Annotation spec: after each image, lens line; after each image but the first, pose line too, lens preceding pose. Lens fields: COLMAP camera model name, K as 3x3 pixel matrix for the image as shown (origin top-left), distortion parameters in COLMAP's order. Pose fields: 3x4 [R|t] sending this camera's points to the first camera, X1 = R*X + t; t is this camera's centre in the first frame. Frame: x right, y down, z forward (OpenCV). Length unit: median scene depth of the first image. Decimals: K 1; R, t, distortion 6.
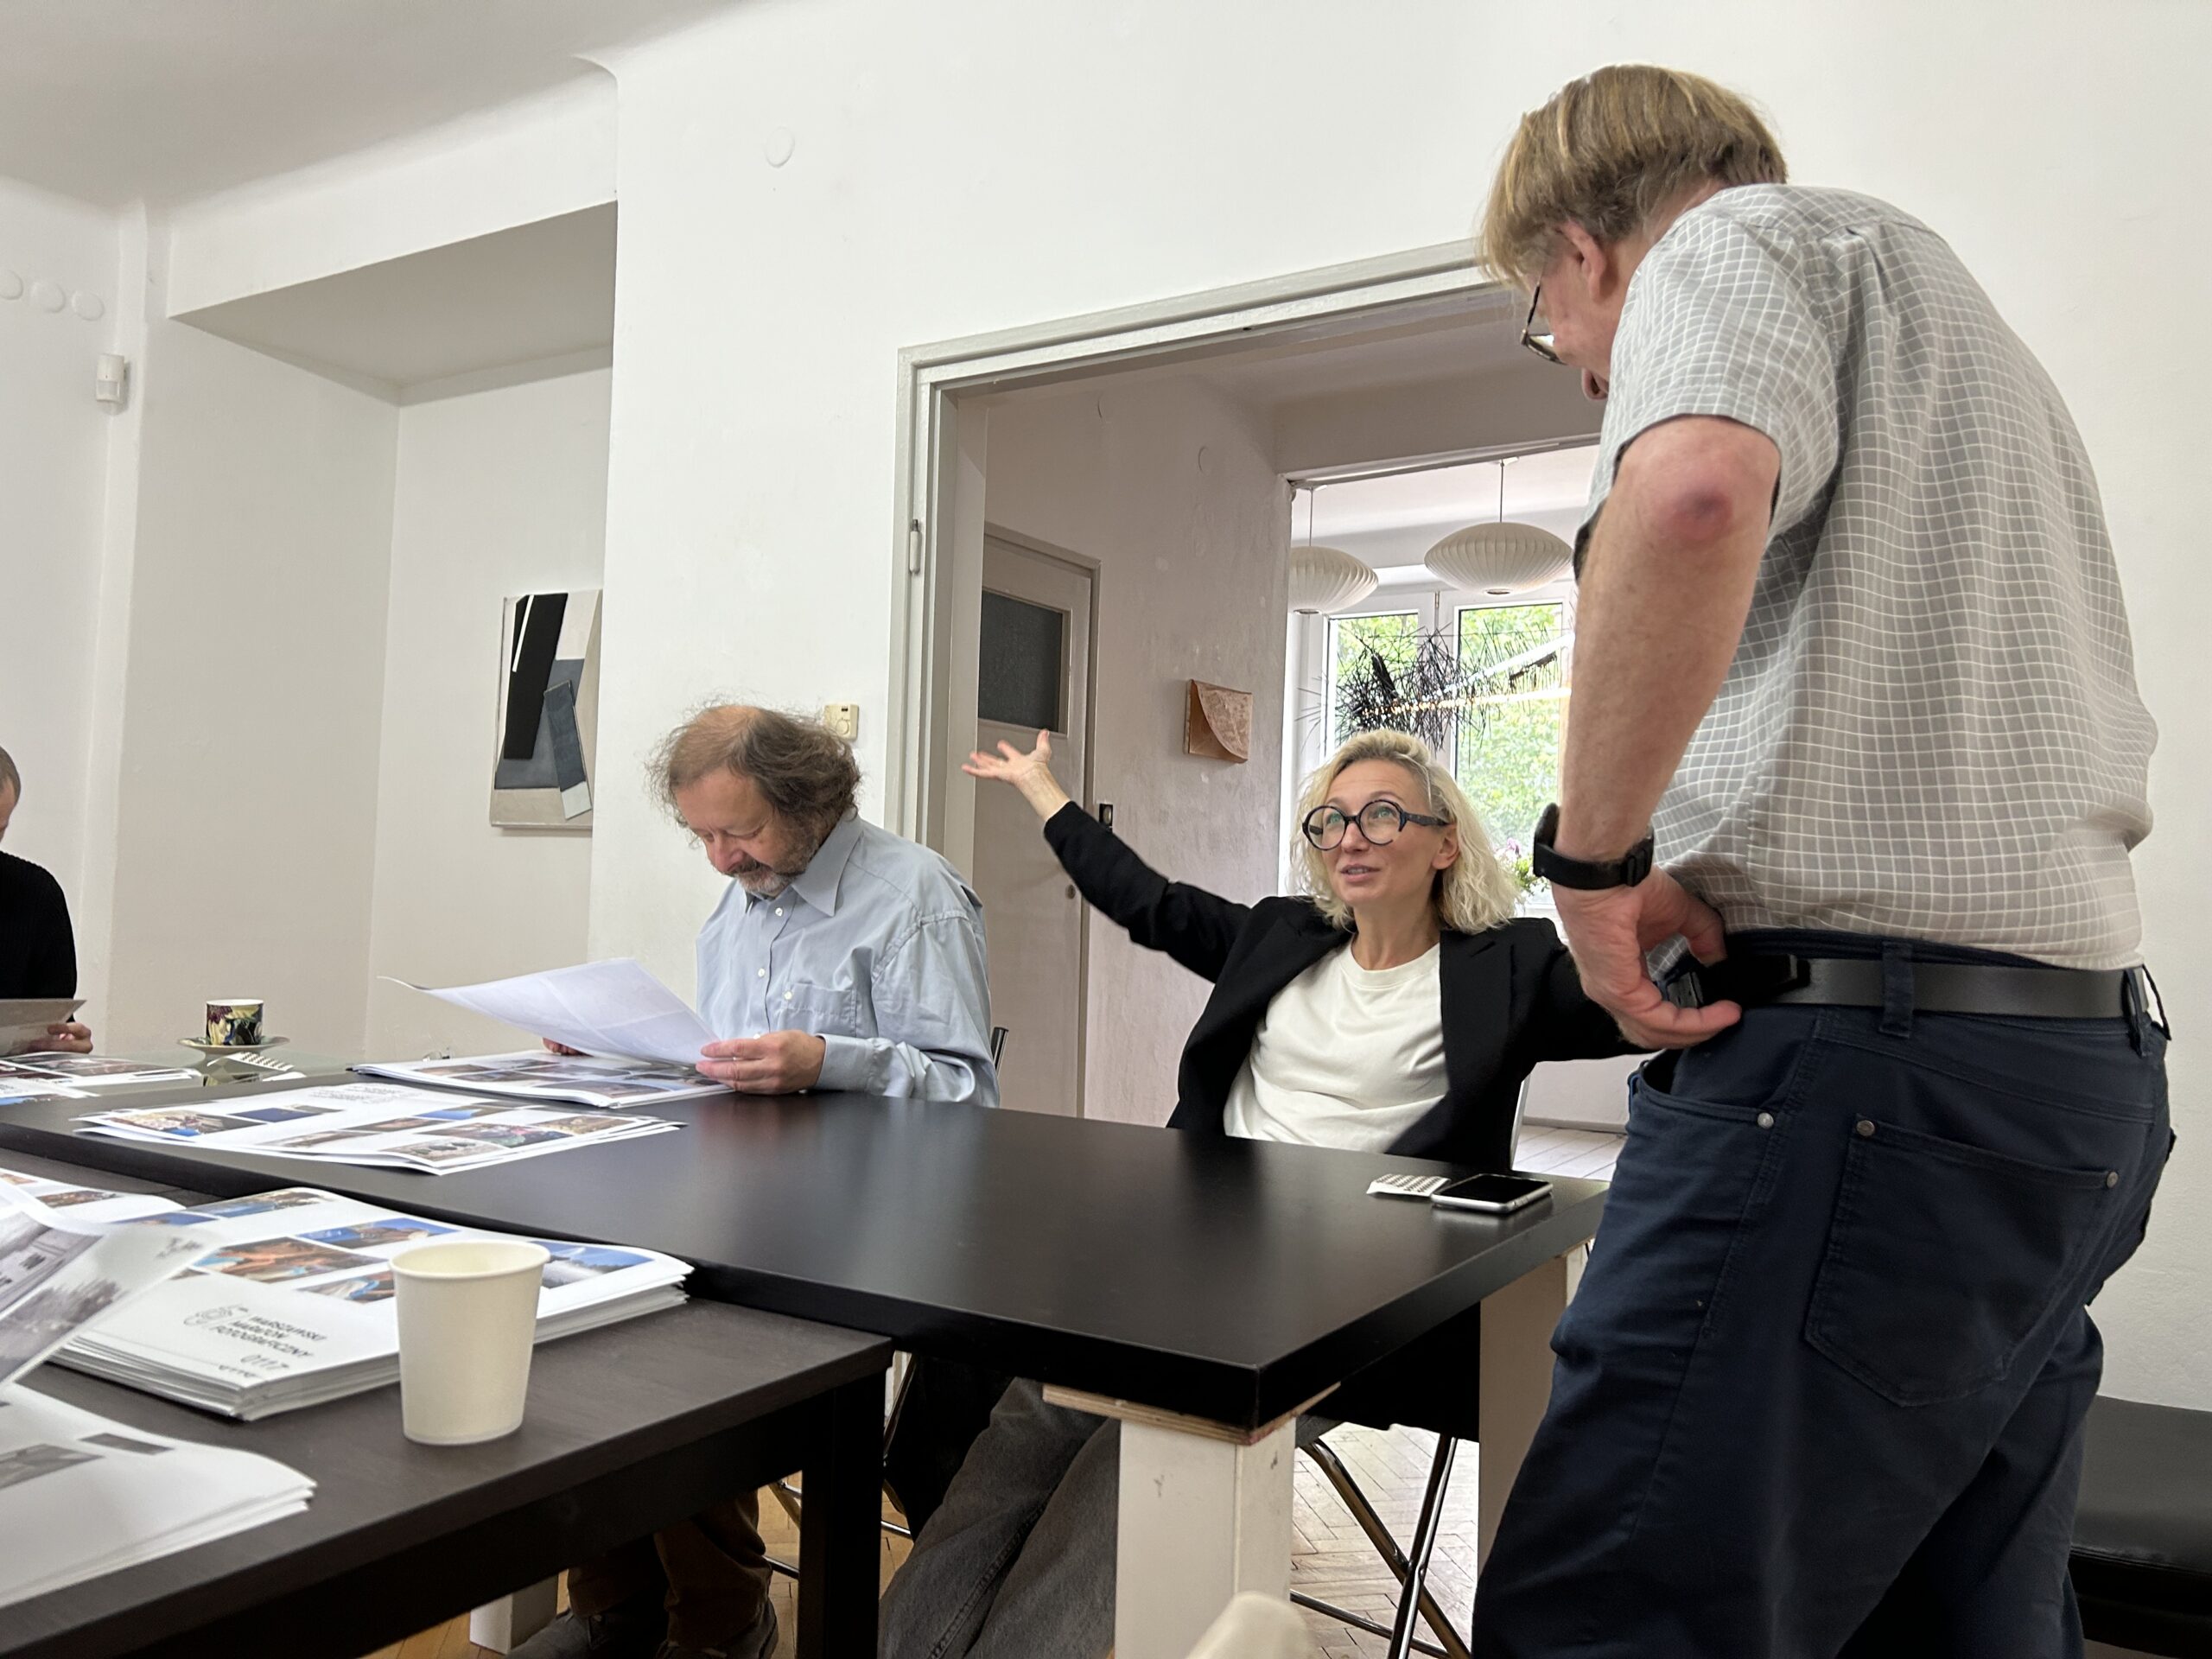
lens RADIAL K [[1652.5, 0, 1110.7], [0, 1652.5, 833.6], [0, 0, 1]] dist [0.045137, -0.047345]
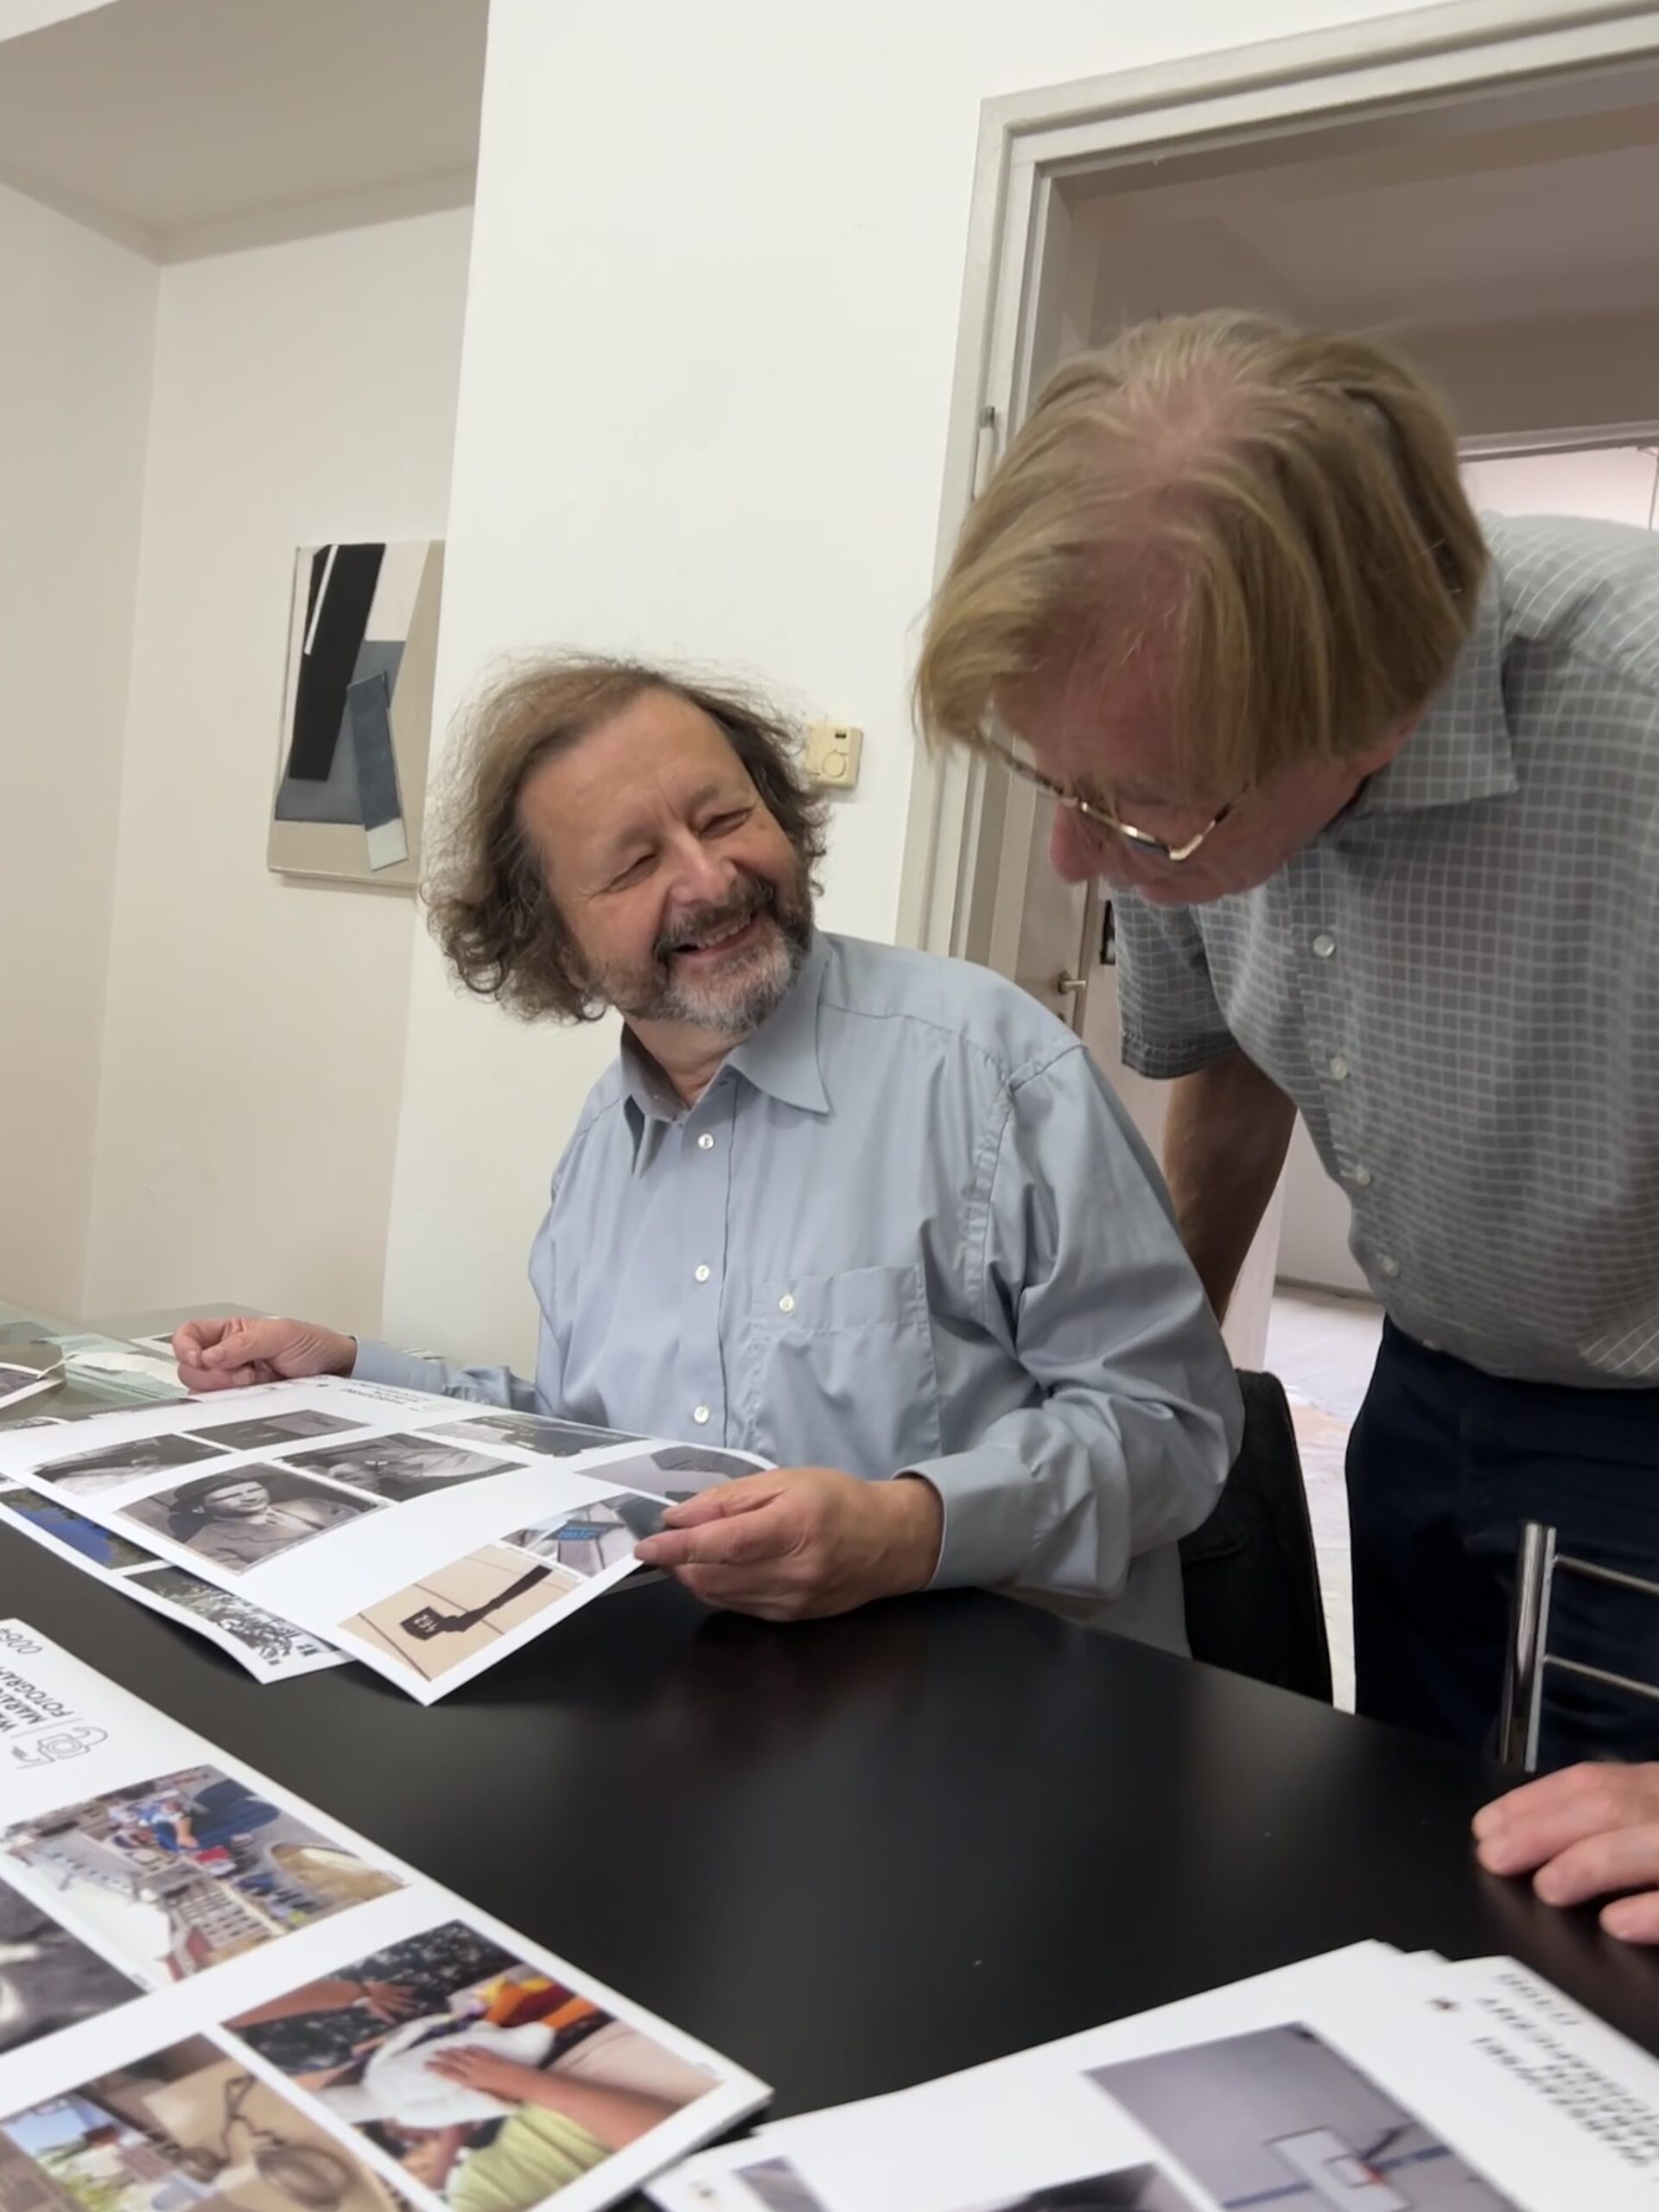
lens RADIAL K [[1652.5, 0, 823.6], [0, 1652.5, 1112.7], [0, 0, 1]] dist [0.045137, -0.047345]
pose [[0.996115, 0.080942, -0.034695, -0.100848], [-0.075915, 0.988924, 0.127539, -0.011305], [0.044634, -0.124410, 0.991227, 0.287926]]
